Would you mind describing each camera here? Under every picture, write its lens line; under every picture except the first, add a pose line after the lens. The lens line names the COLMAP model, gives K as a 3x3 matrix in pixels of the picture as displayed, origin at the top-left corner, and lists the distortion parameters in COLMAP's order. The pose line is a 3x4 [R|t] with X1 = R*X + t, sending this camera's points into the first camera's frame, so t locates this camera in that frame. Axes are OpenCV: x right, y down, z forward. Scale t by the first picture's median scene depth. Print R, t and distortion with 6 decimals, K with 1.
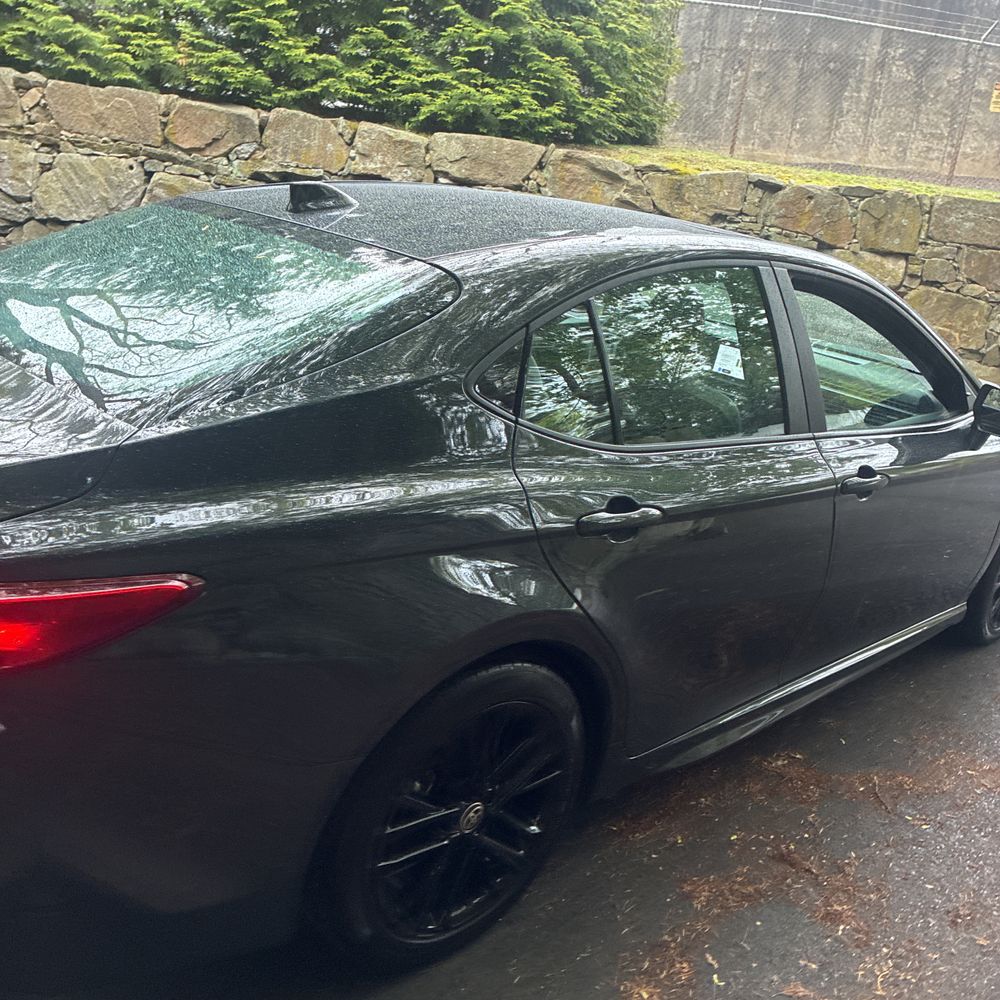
lens RADIAL K [[1004.0, 0, 482.2], [0, 1004.0, 493.8], [0, 0, 1]] dist [0.014599, 0.000000]
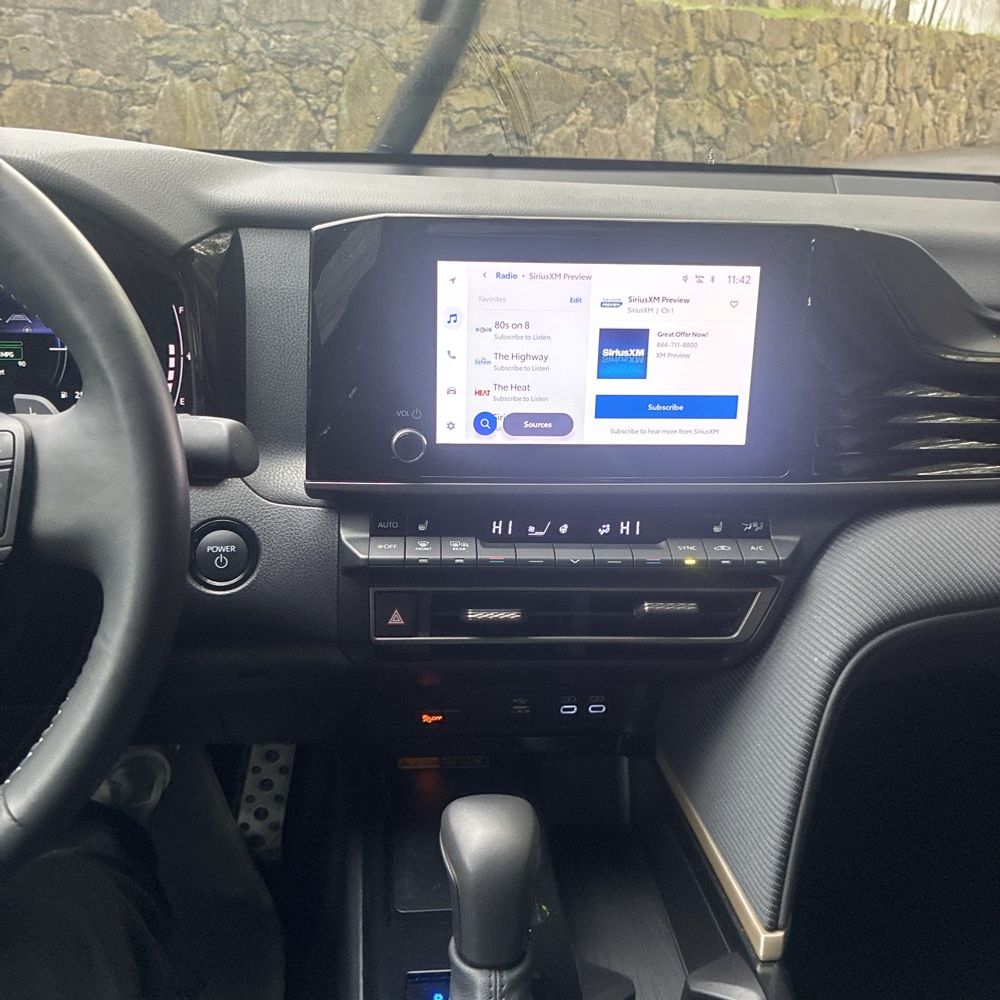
lens RADIAL K [[1004.0, 0, 500.2], [0, 1004.0, 493.0], [0, 0, 1]] dist [0.014599, 0.000000]
pose [[0.589601, -0.412380, 0.694488, 0.047715], [0.294354, 0.910413, 0.290695, -0.058805], [-0.752148, 0.033031, 0.658166, 0.336454]]
